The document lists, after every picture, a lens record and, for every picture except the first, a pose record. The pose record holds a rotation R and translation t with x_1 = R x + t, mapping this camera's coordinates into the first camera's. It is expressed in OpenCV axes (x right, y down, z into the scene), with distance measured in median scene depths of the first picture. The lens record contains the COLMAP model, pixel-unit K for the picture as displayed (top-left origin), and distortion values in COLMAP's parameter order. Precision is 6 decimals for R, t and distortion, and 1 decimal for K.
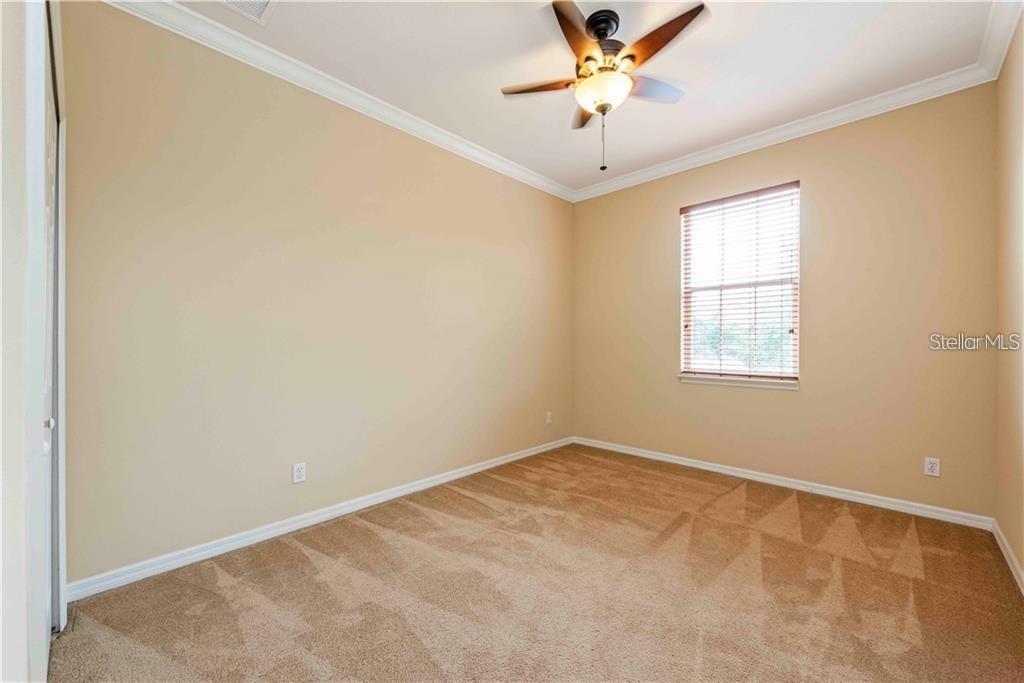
lens RADIAL K [[405.7, 0, 515.4], [0, 405.7, 338.4], [0, 0, 1]] dist [0.028718, -0.011113]
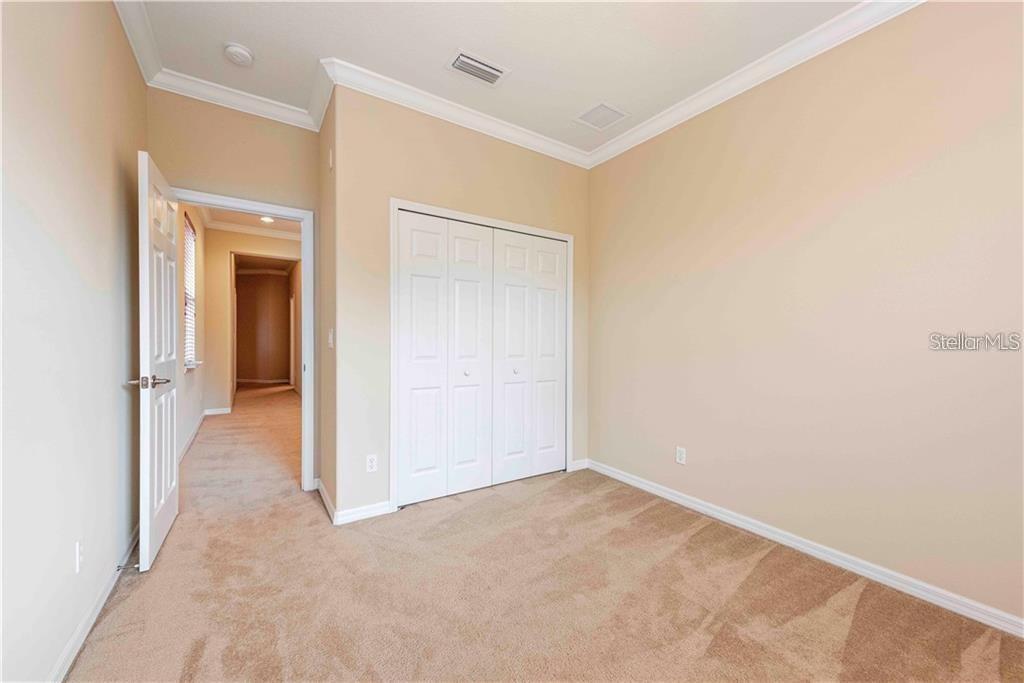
lens RADIAL K [[405.7, 0, 515.4], [0, 405.7, 338.4], [0, 0, 1]] dist [0.028718, -0.011113]
pose [[-0.226457, -0.001933, -0.974019, 0.696527], [-0.006847, 0.999976, -0.000393, 0.000523], [0.973997, 0.006580, -0.226464, 0.797402]]
